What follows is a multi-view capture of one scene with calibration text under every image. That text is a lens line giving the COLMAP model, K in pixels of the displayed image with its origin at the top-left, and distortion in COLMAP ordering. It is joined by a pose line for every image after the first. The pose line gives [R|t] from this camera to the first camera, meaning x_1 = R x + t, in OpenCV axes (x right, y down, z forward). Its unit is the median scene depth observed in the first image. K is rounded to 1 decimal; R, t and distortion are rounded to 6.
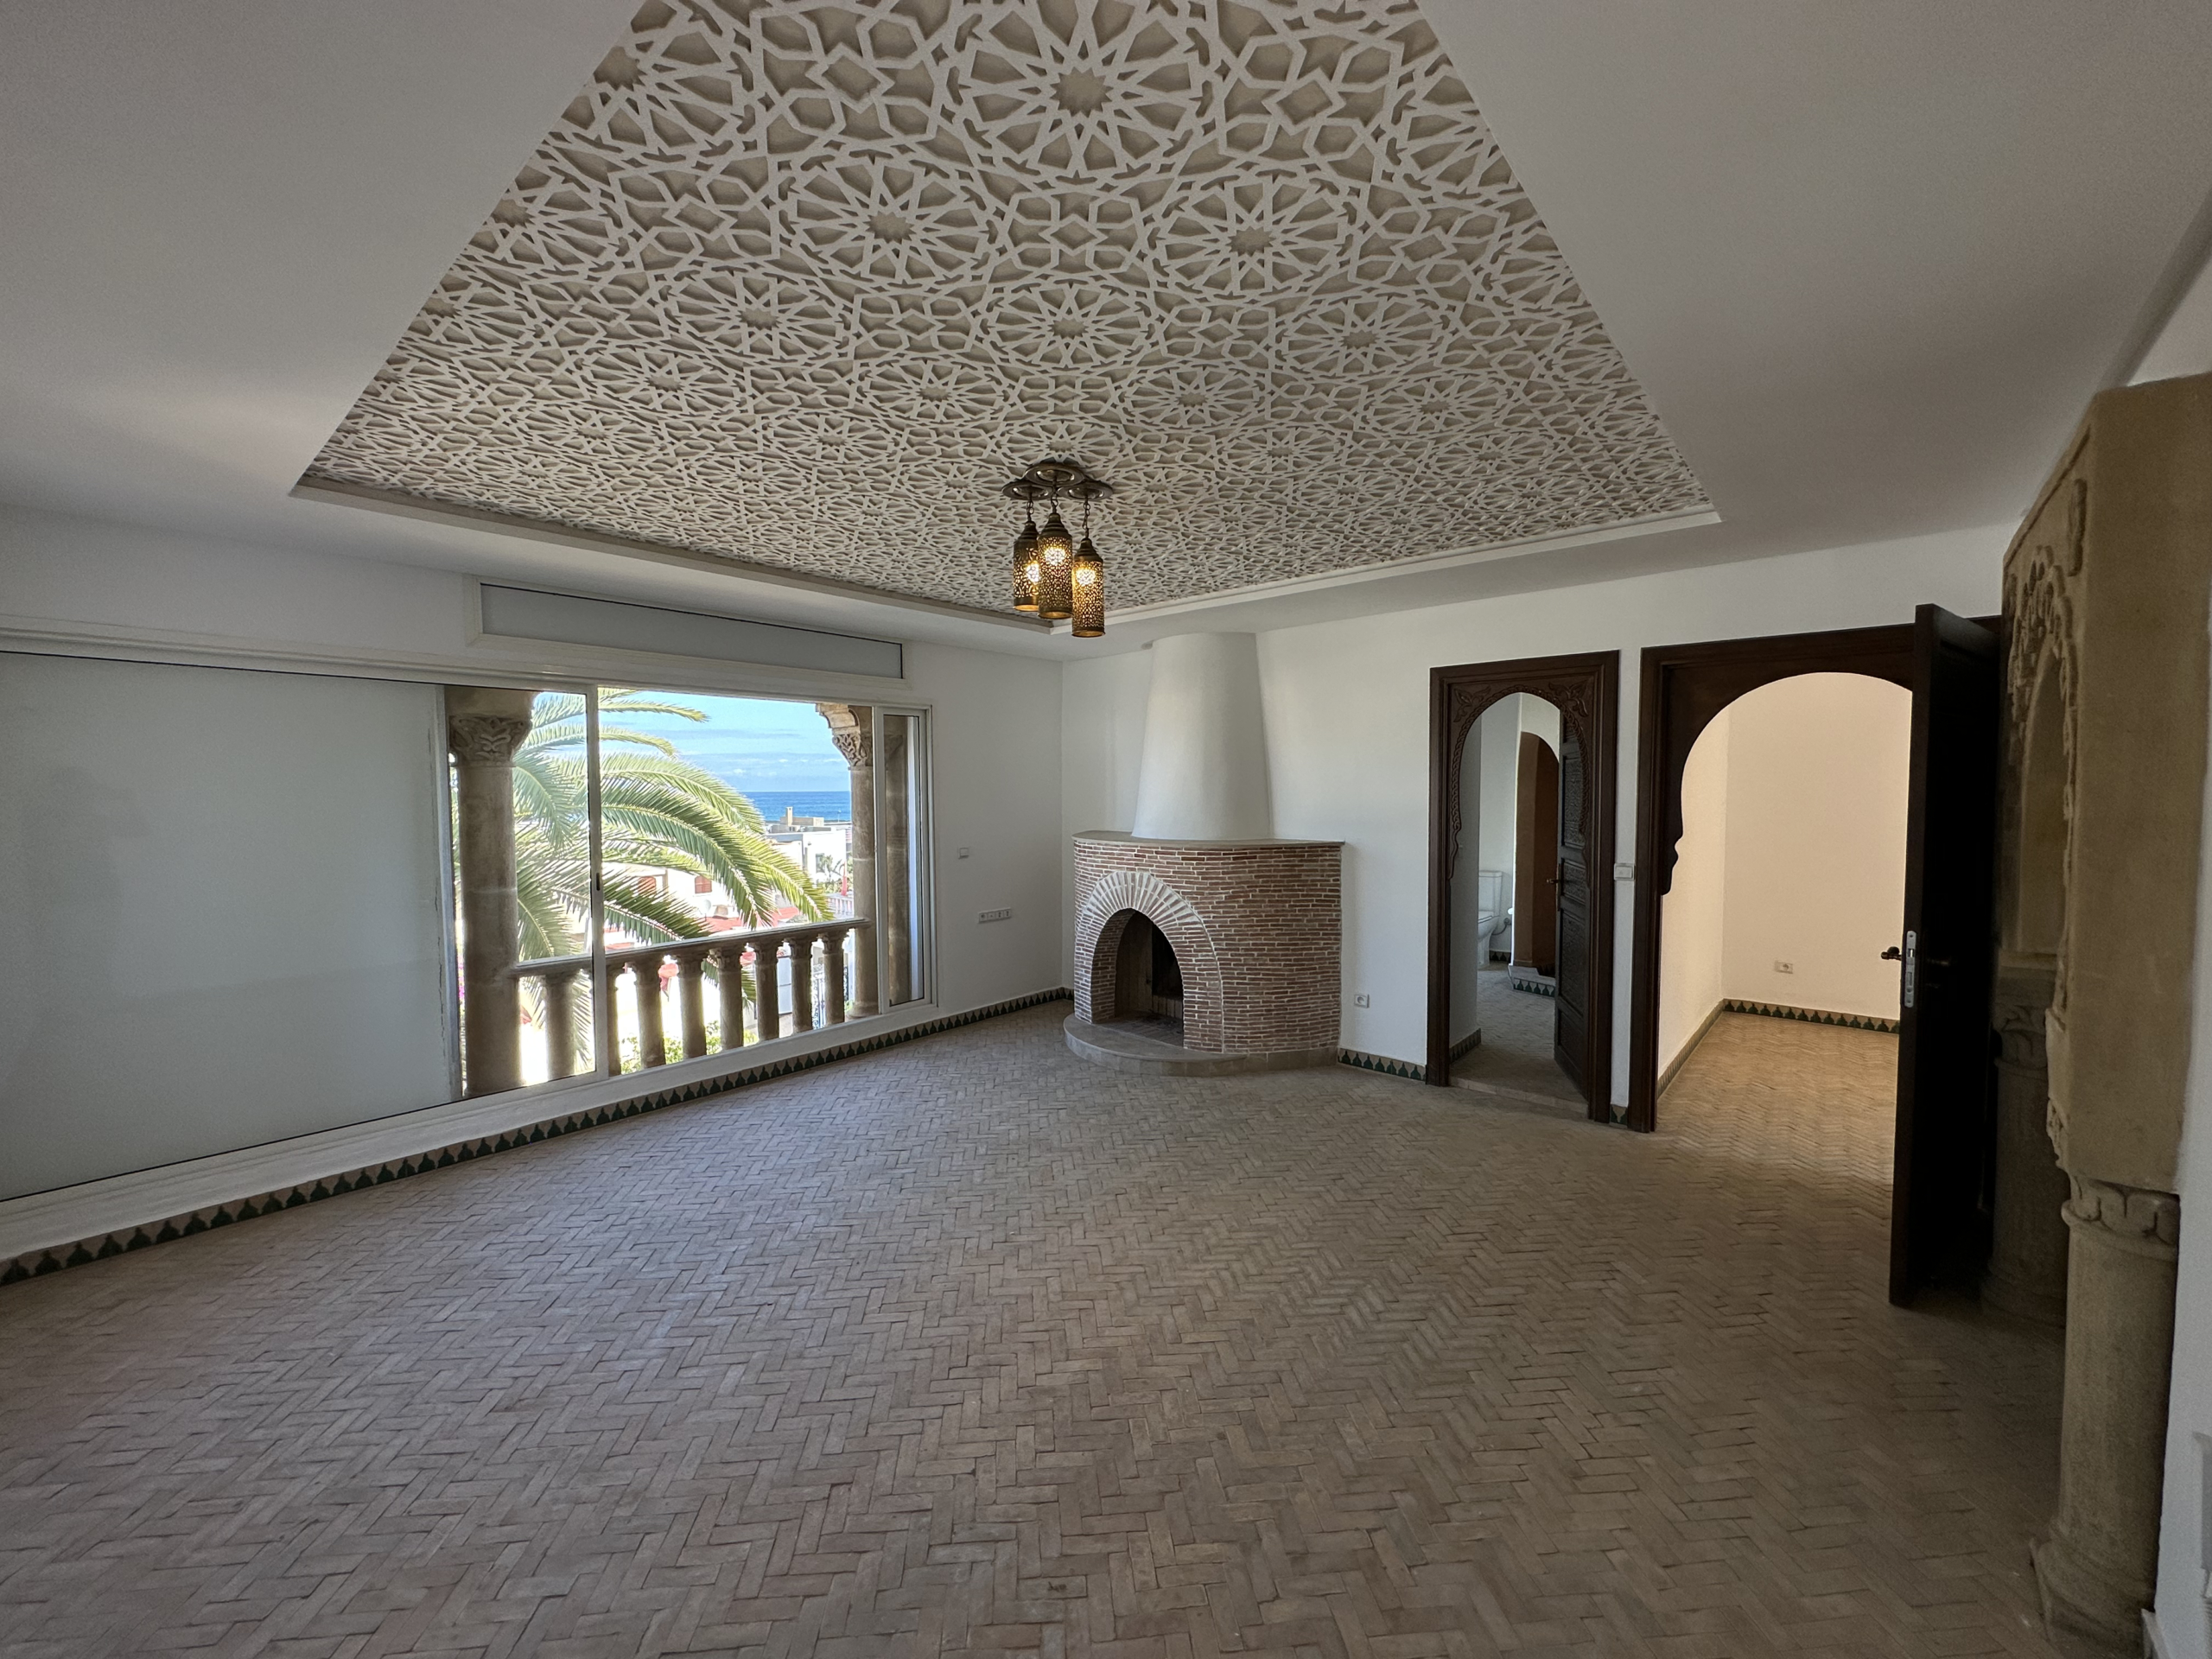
lens RADIAL K [[880.8, 0, 1107.8], [0, 880.8, 827.9], [0, 0, 1]] dist [-0.004680, 0.001025]
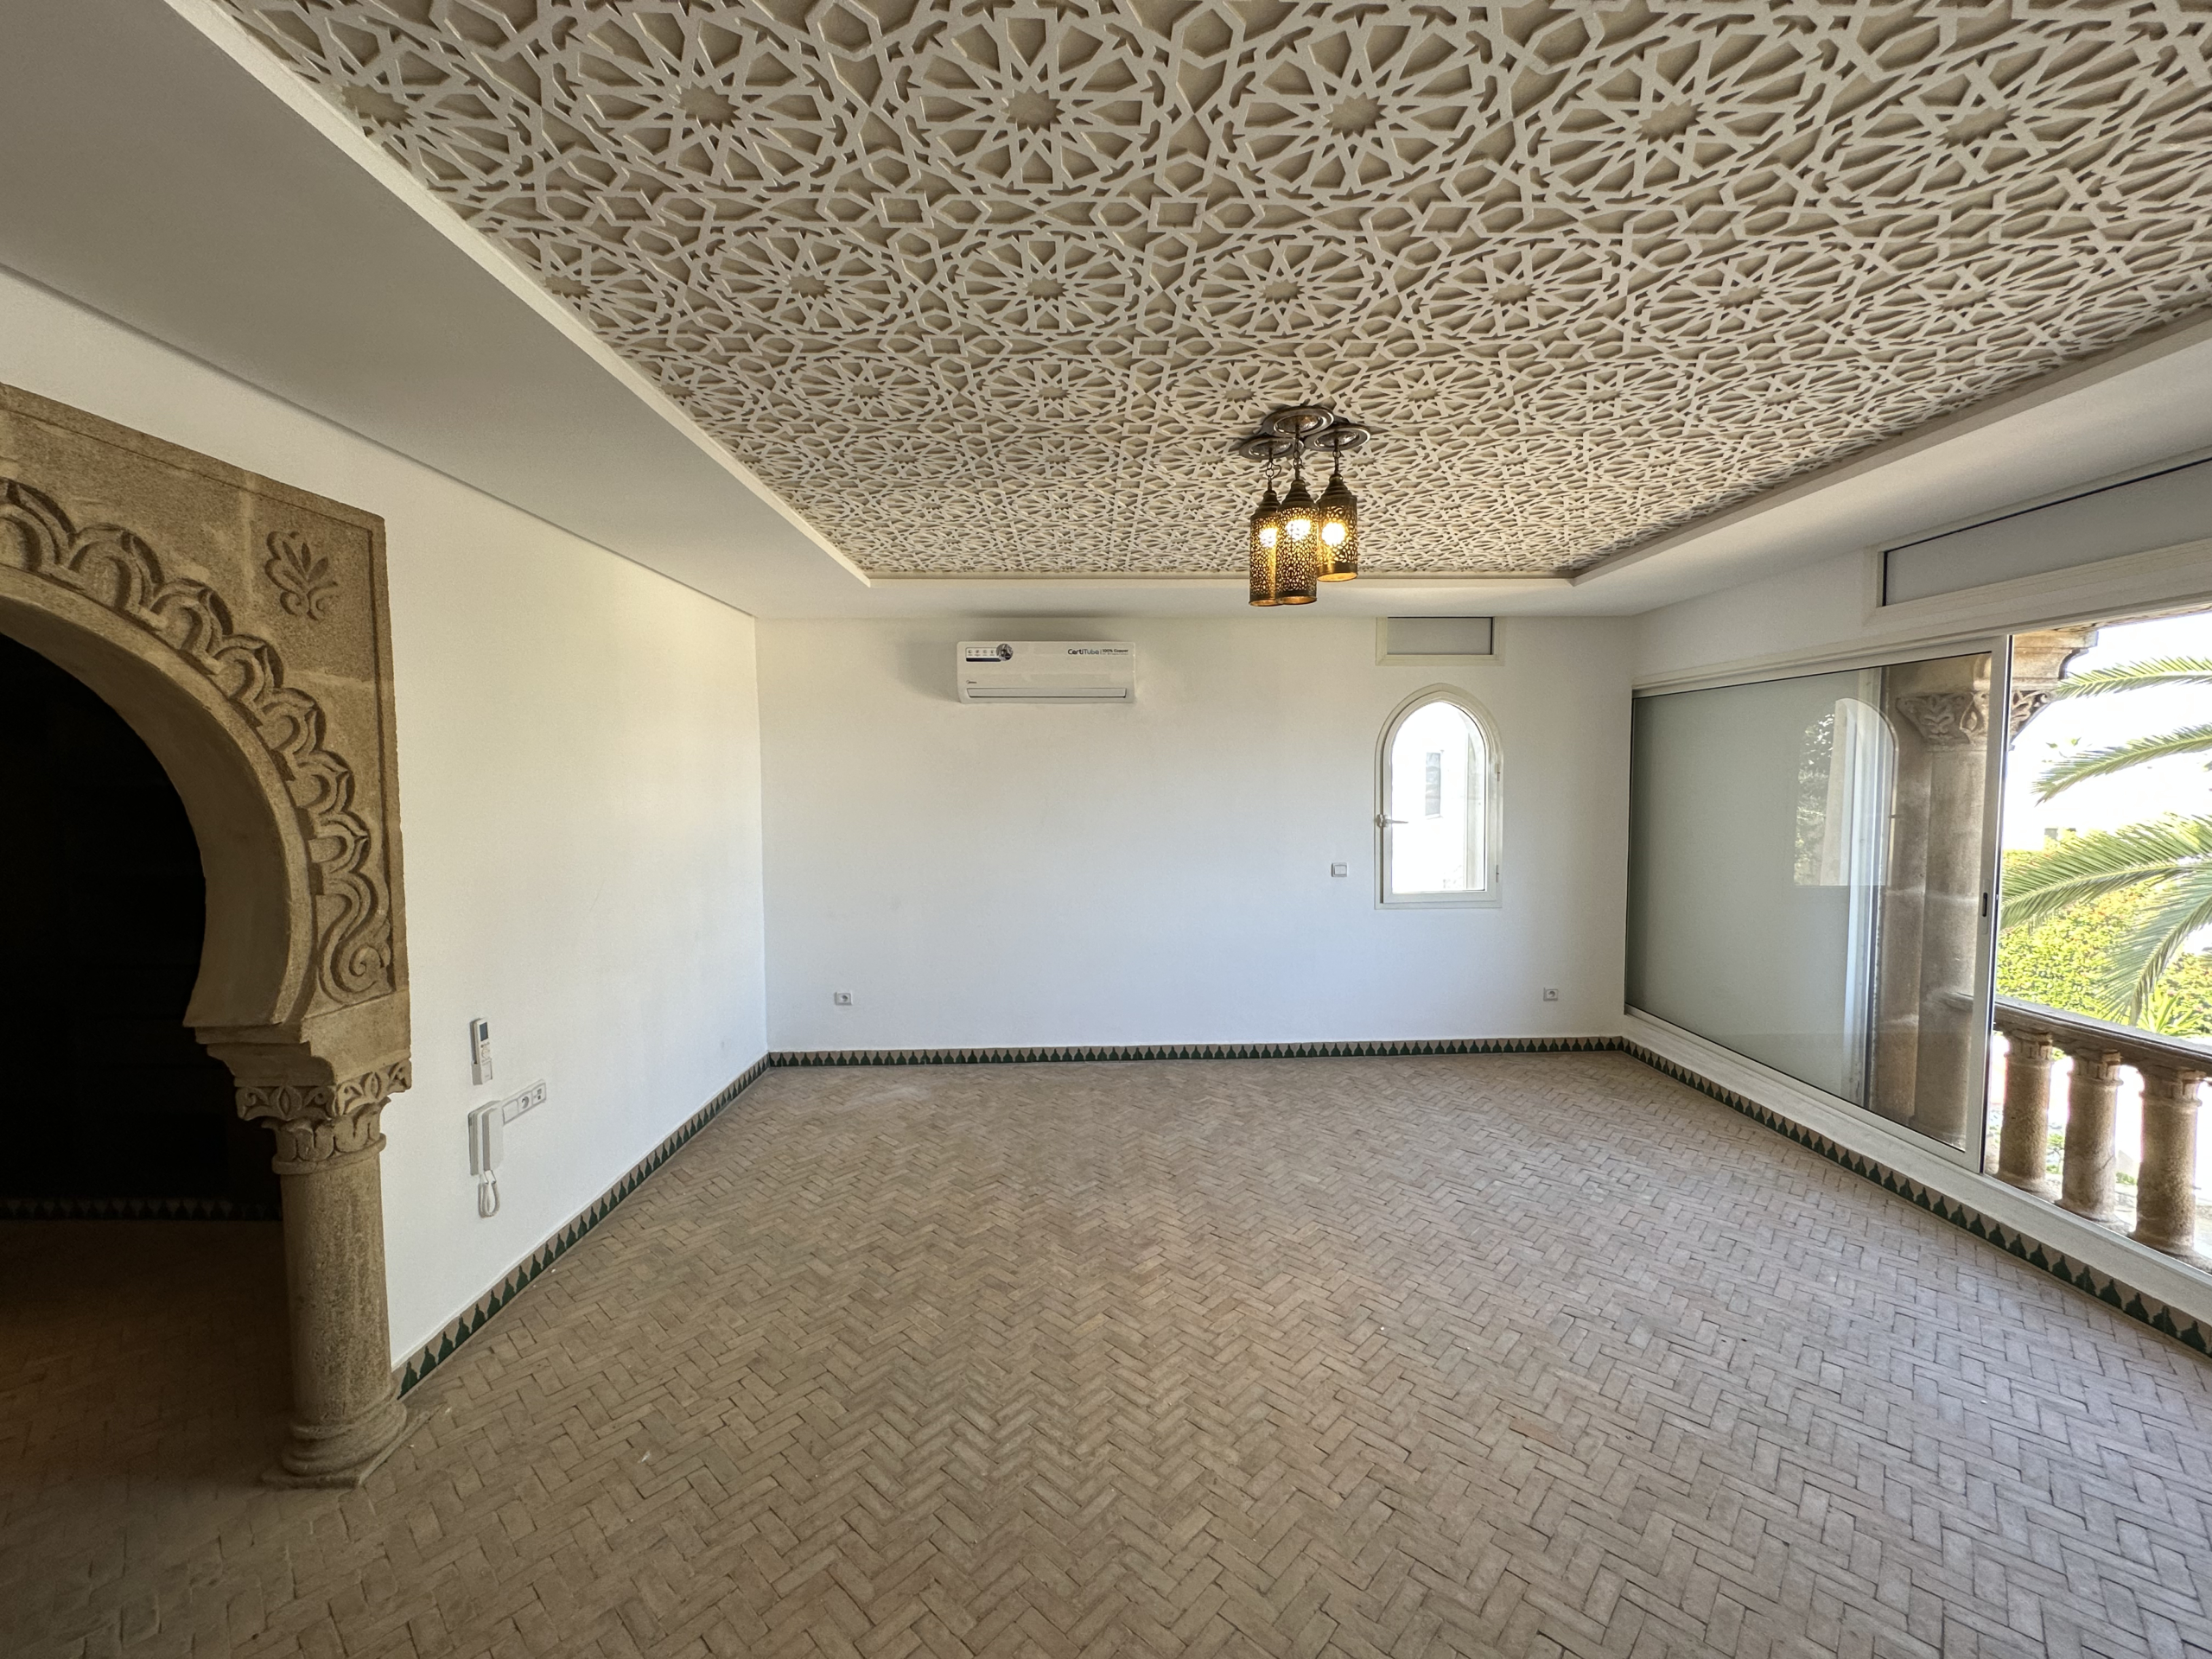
lens RADIAL K [[880.8, 0, 1111.2], [0, 880.8, 837.6], [0, 0, 1]] dist [-0.004680, 0.001025]
pose [[-0.742745, 0.061486, -0.666745, 0.692092], [-0.015310, 0.993955, 0.108716, -0.097531], [0.669399, 0.090957, -0.737314, 1.600276]]
